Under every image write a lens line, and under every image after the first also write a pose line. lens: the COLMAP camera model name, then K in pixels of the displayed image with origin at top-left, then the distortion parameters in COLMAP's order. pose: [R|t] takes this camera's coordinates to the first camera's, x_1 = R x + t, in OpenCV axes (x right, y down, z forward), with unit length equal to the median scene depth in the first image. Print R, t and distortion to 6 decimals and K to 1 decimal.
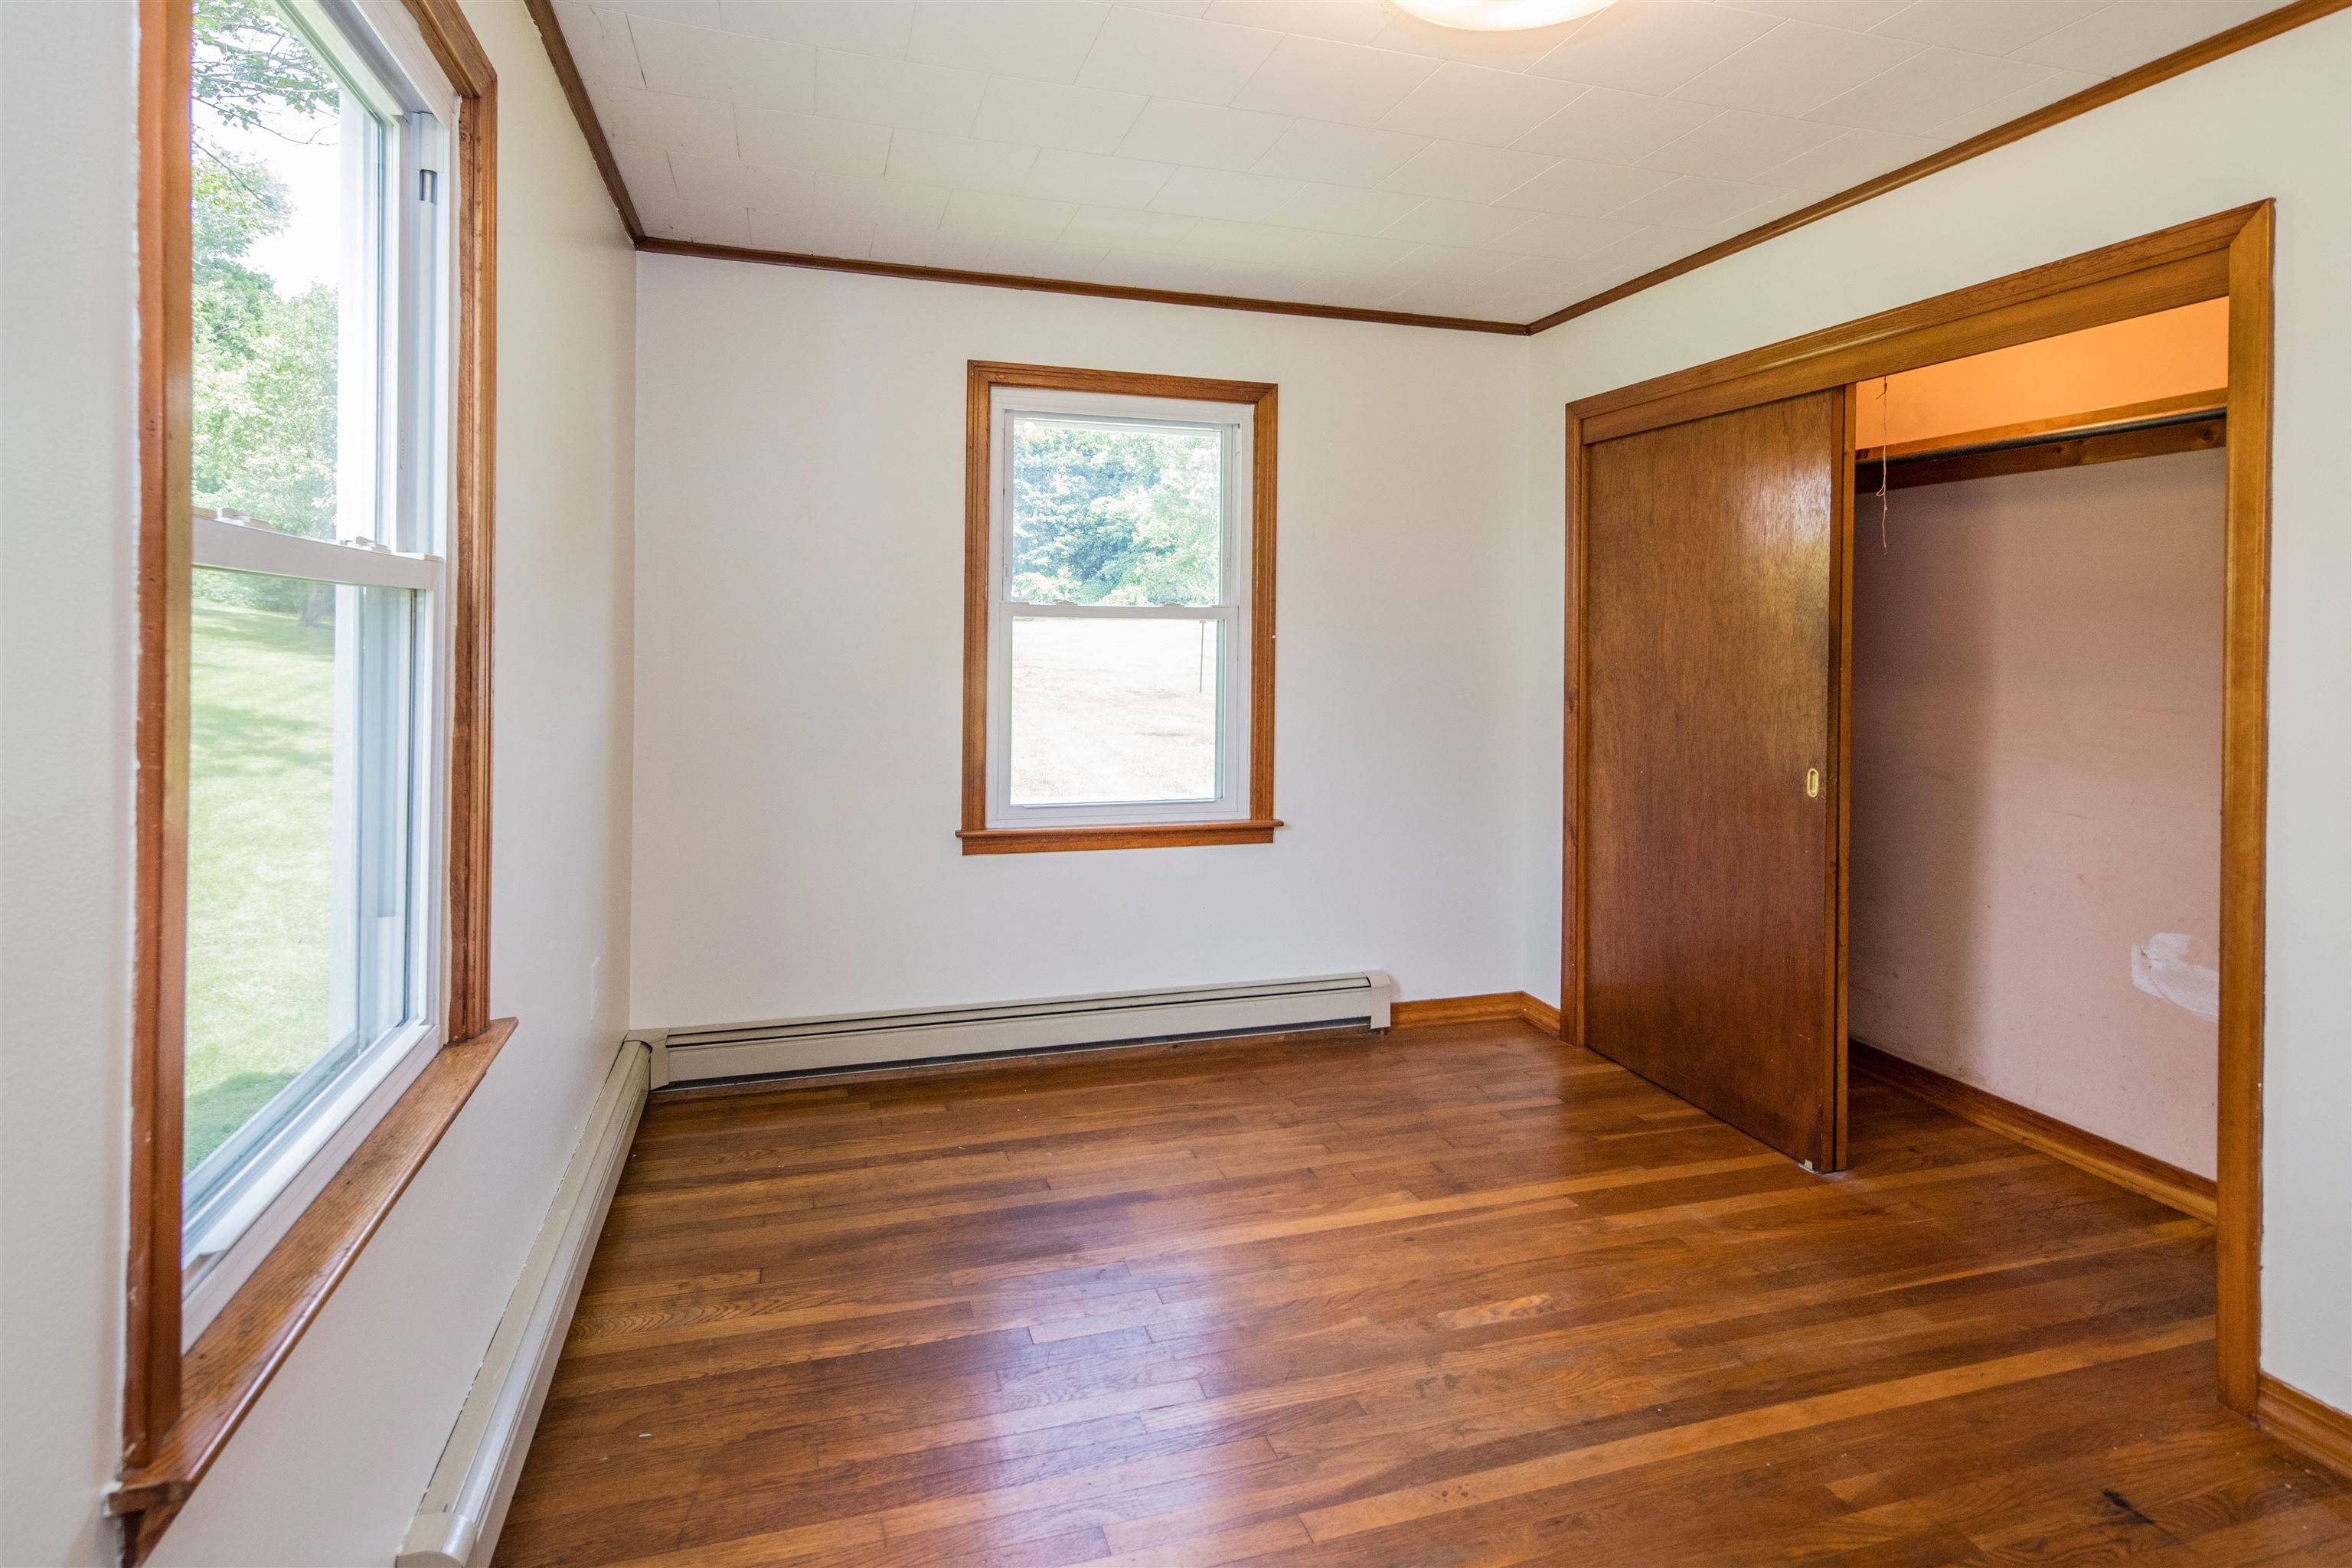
lens RADIAL K [[1238.0, 0, 1177.6], [0, 1238.0, 634.8], [0, 0, 1]] dist [0.002749, 0.000455]
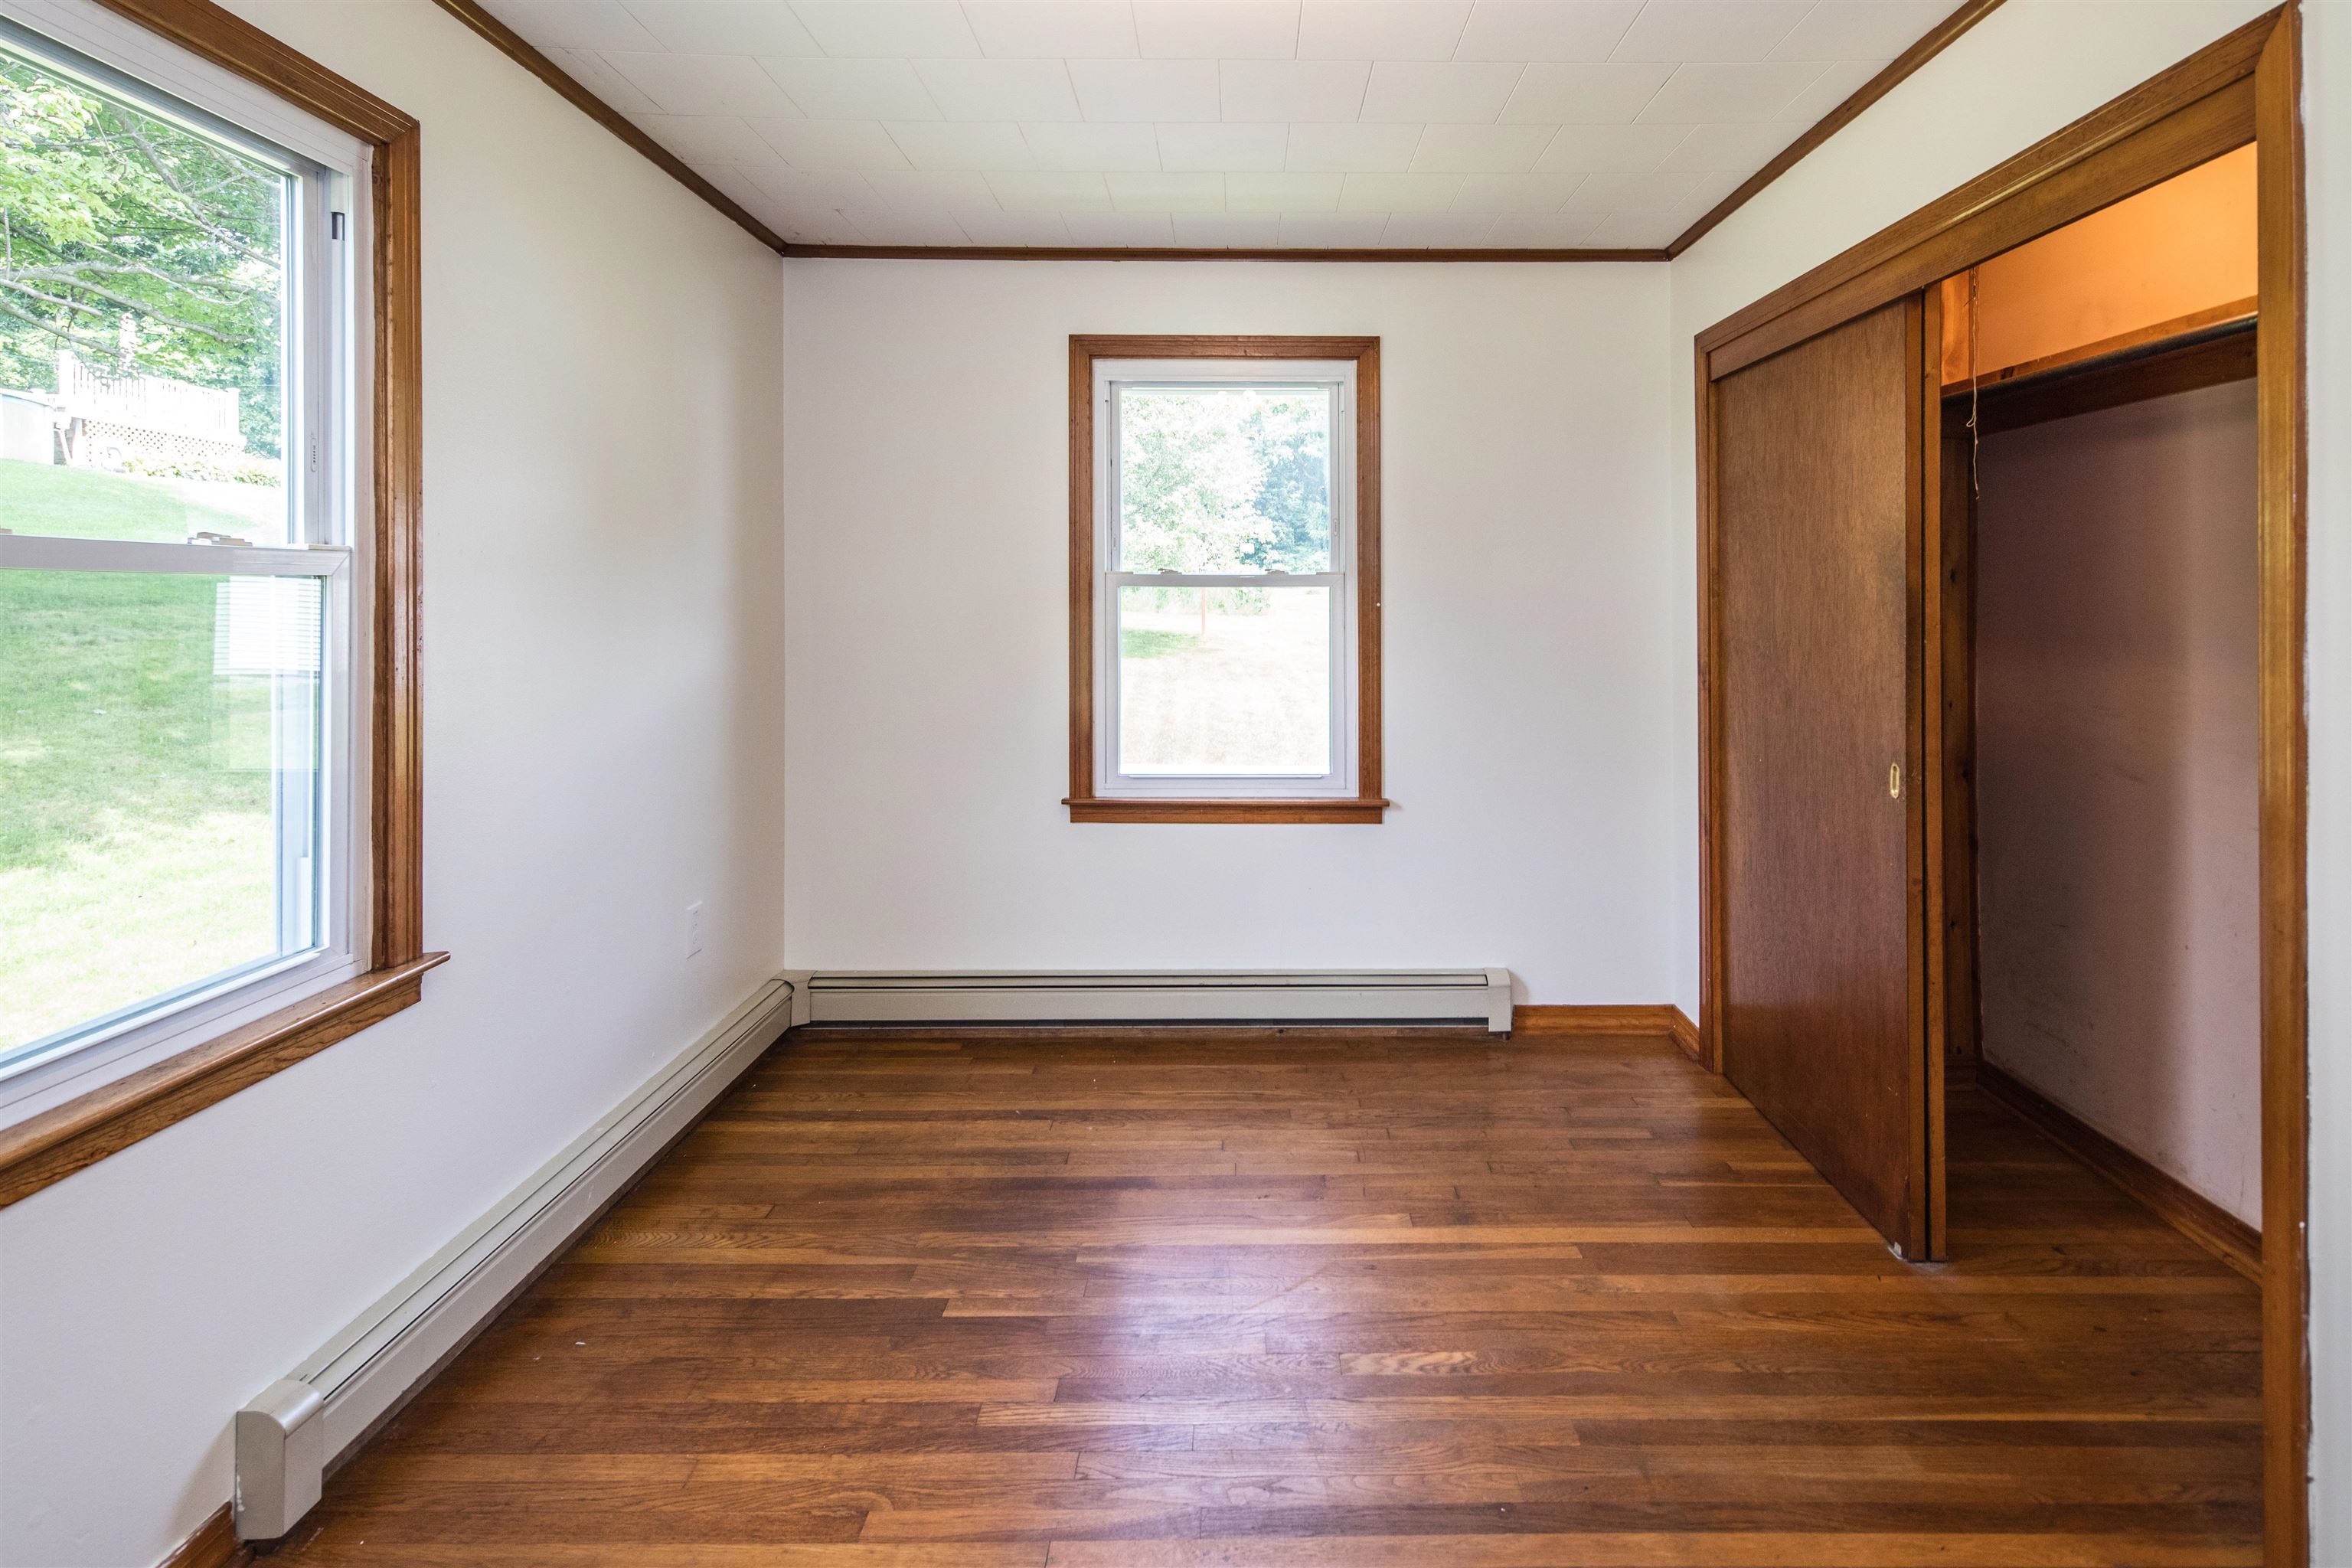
lens RADIAL K [[1241.1, 0, 1213.9], [0, 1241.1, 589.4], [0, 0, 1]] dist [0.004435, -0.001170]
pose [[0.956359, -0.011177, -0.291980, 0.304450], [0.008780, 0.999916, -0.009518, -0.002788], [0.292061, 0.006540, 0.956377, 0.077281]]
